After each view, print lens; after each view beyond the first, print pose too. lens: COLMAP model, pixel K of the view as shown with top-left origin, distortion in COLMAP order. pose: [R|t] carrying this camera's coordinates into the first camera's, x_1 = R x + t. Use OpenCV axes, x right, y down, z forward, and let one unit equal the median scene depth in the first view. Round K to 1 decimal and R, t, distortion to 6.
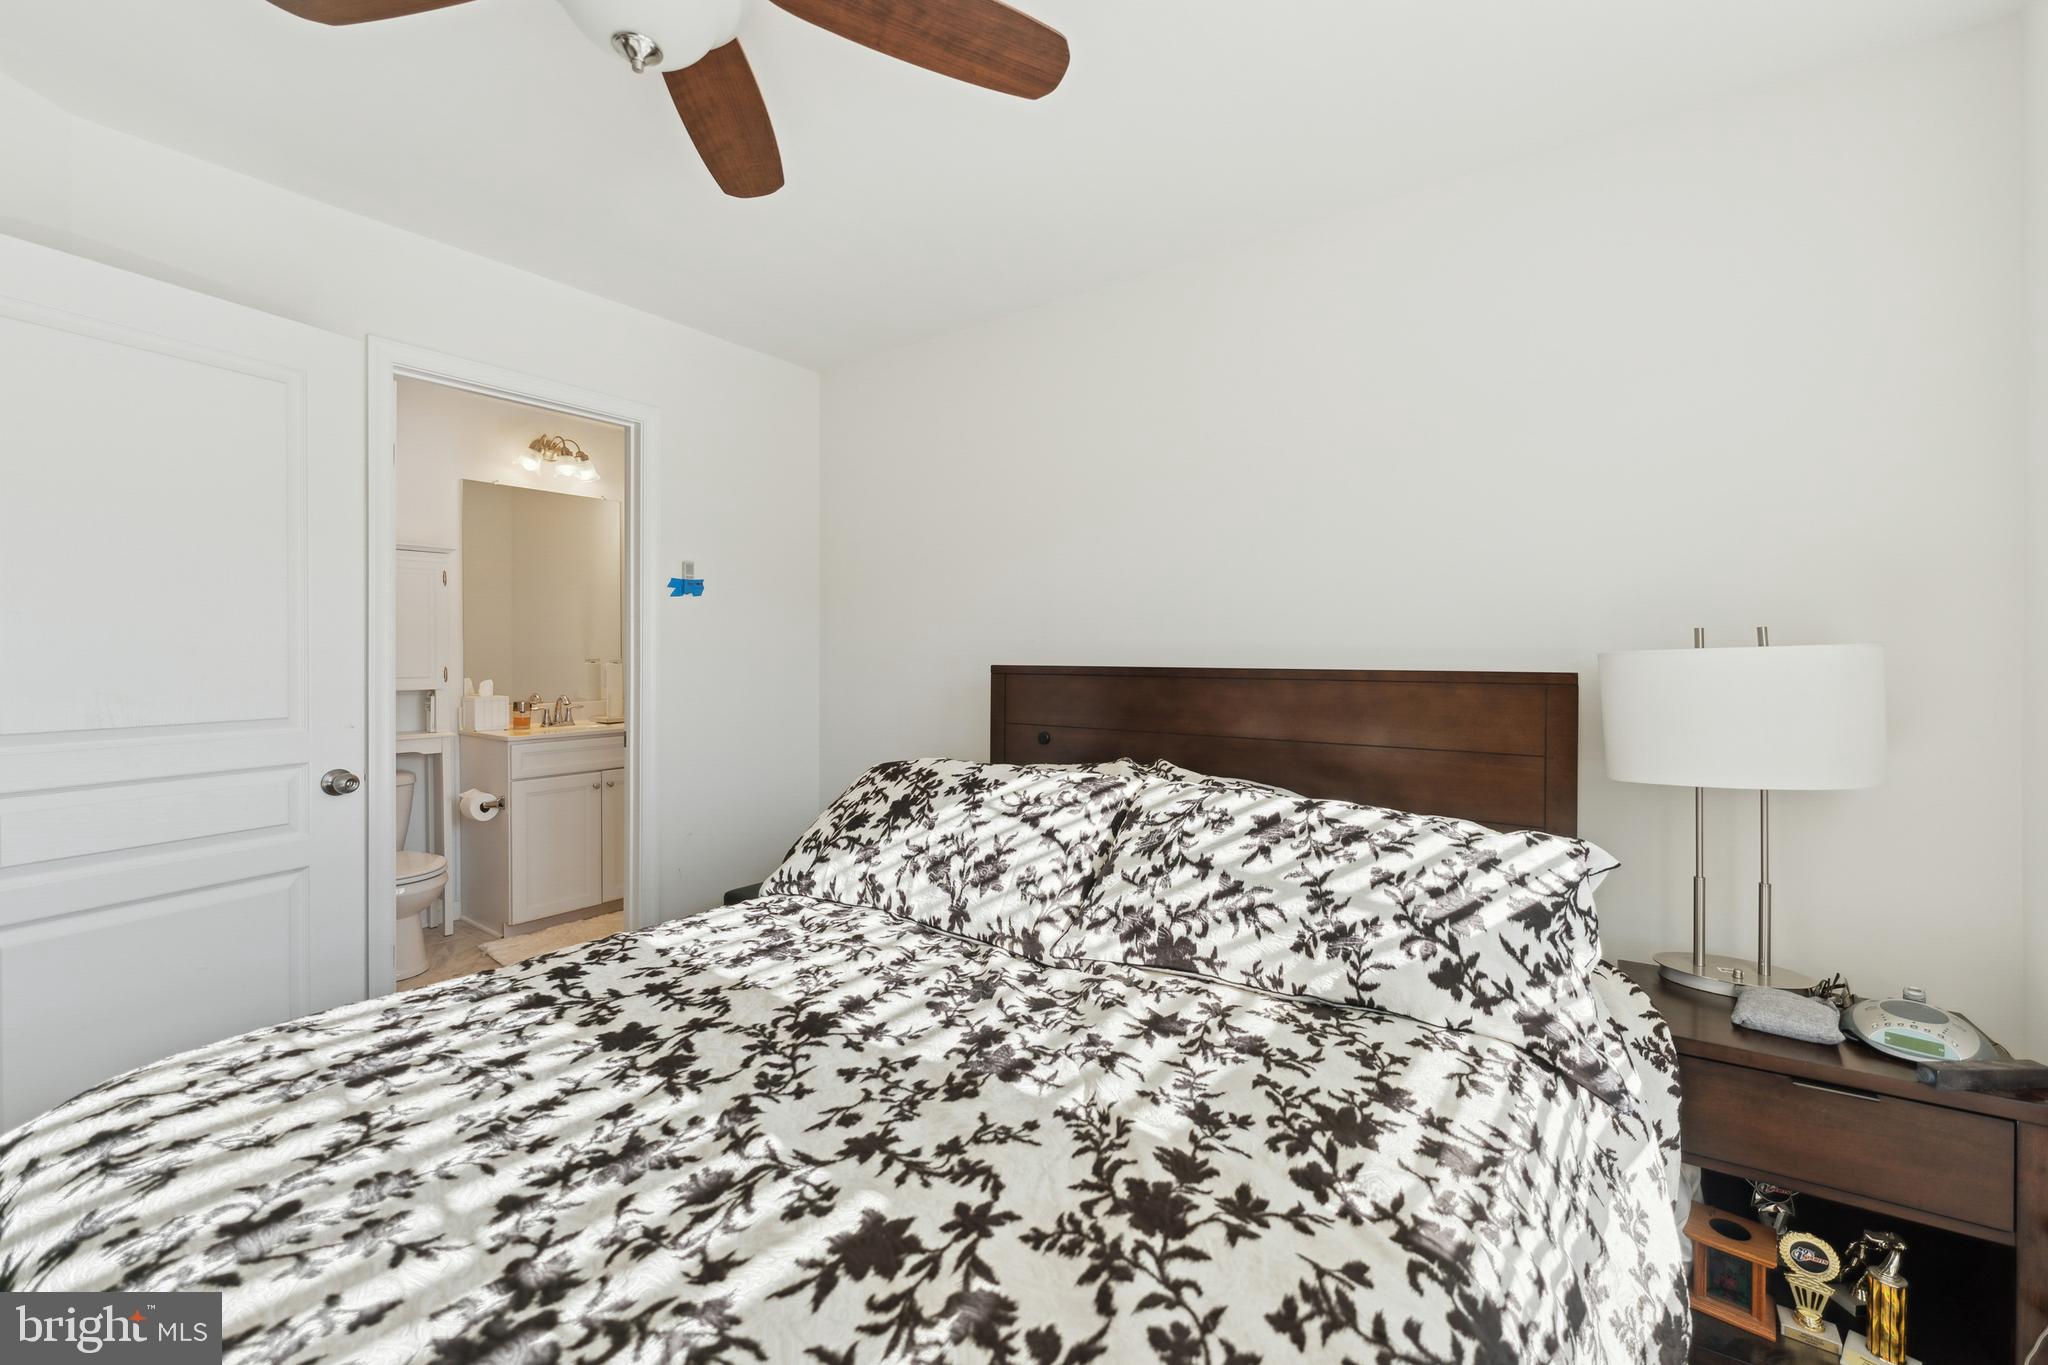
lens RADIAL K [[814.5, 0, 1027.1], [0, 814.5, 651.0], [0, 0, 1]] dist [-0.000401, -0.000258]
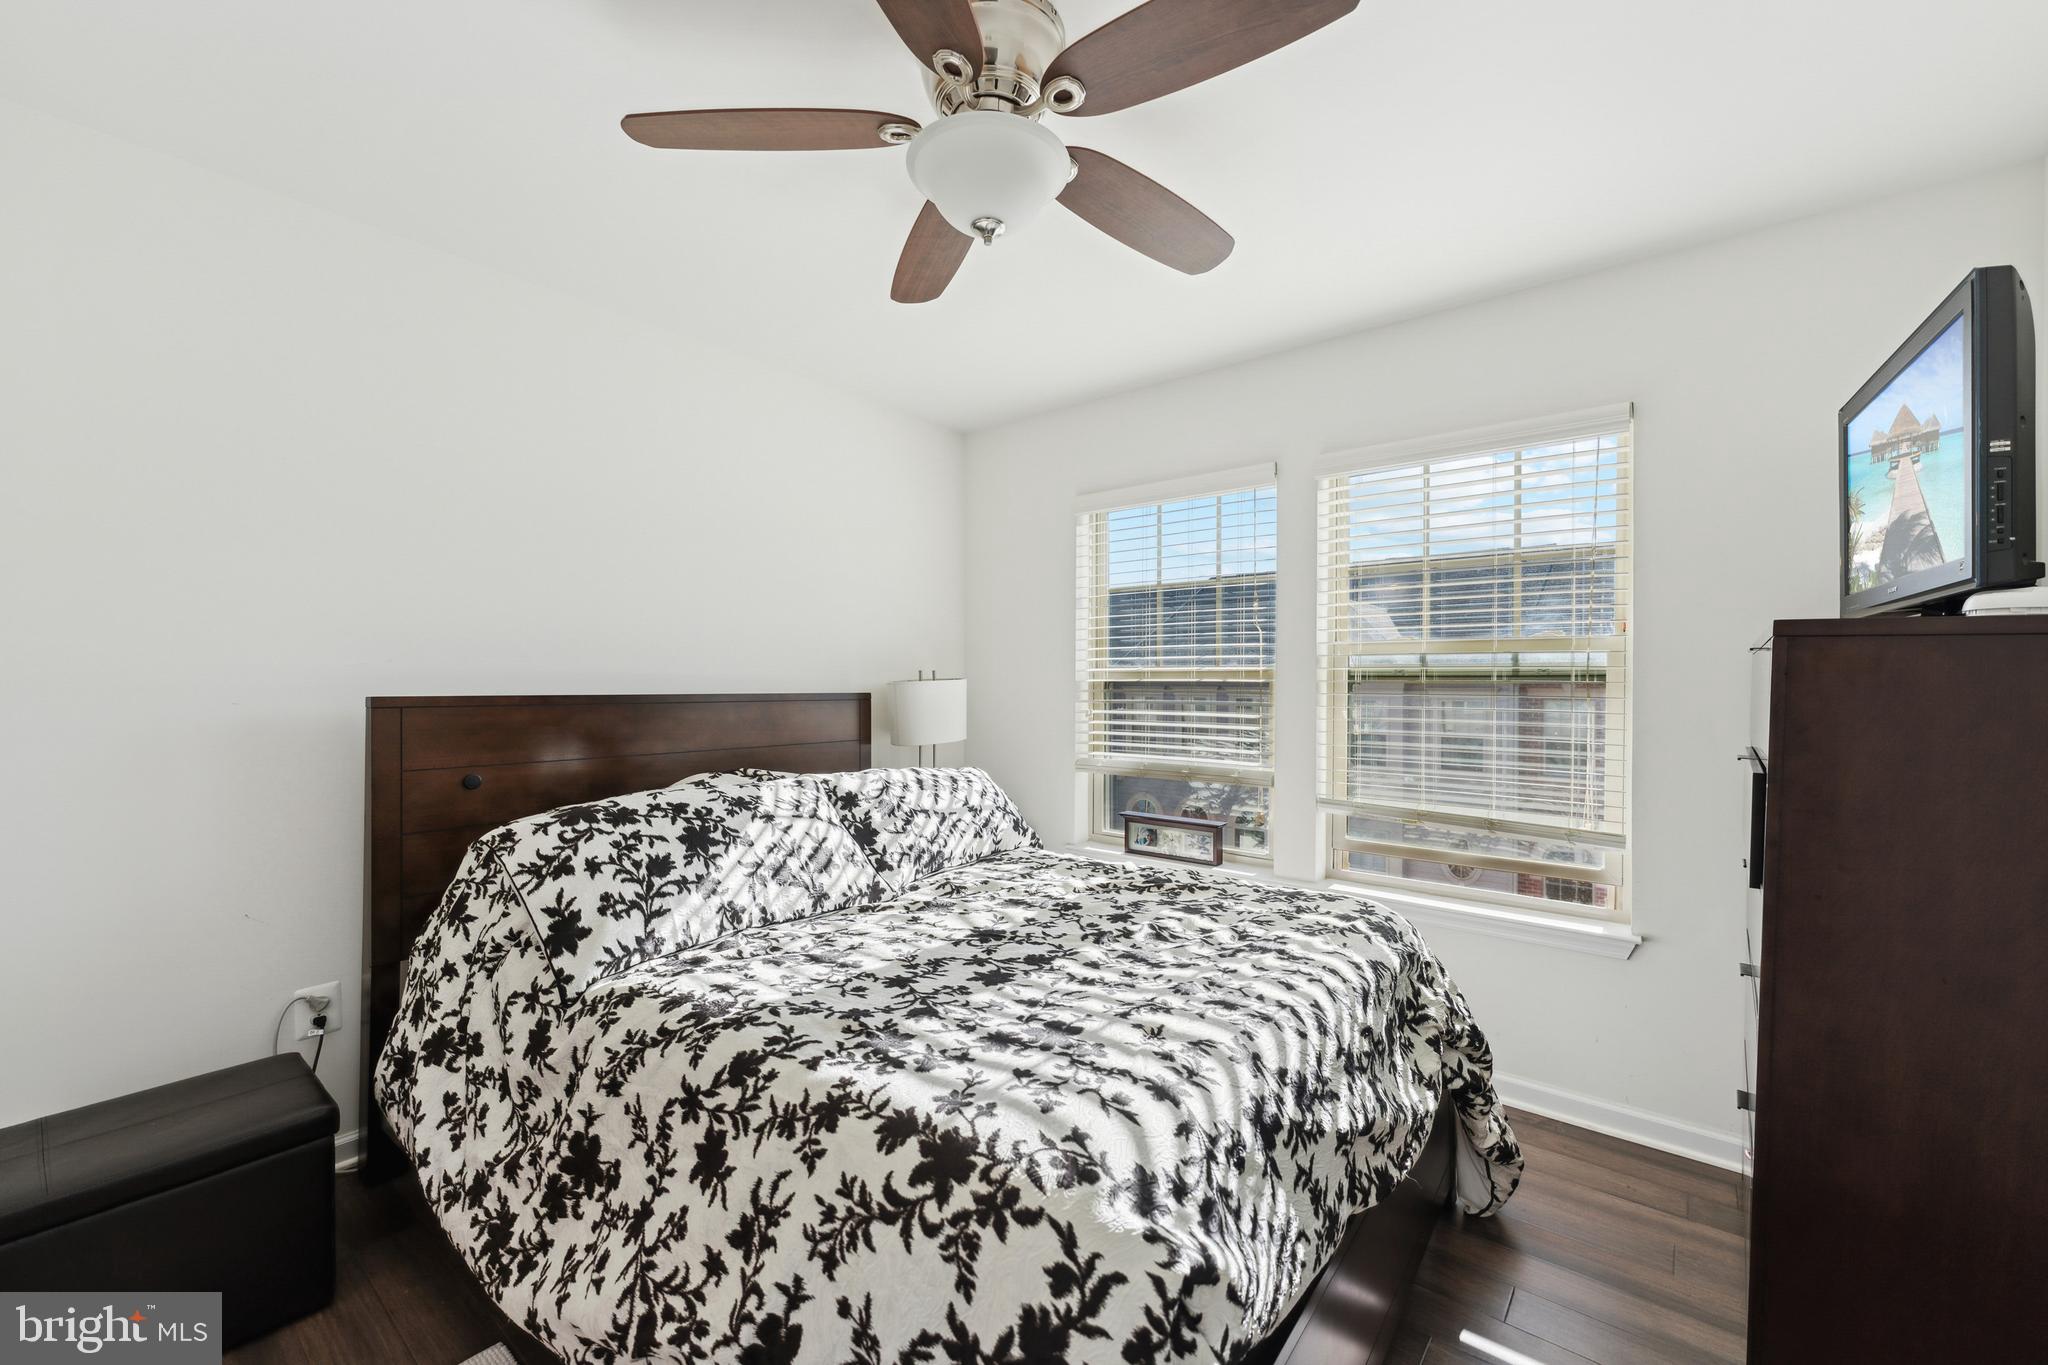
lens RADIAL K [[829.0, 0, 1024.0], [0, 829.0, 682.5], [0, 0, 1]] dist [-0.001119, -0.000166]
pose [[0.049154, -0.002480, 0.998788, -1.558751], [-0.009282, 0.999953, 0.002940, -0.006433], [-0.998748, -0.009415, 0.049129, 0.757929]]
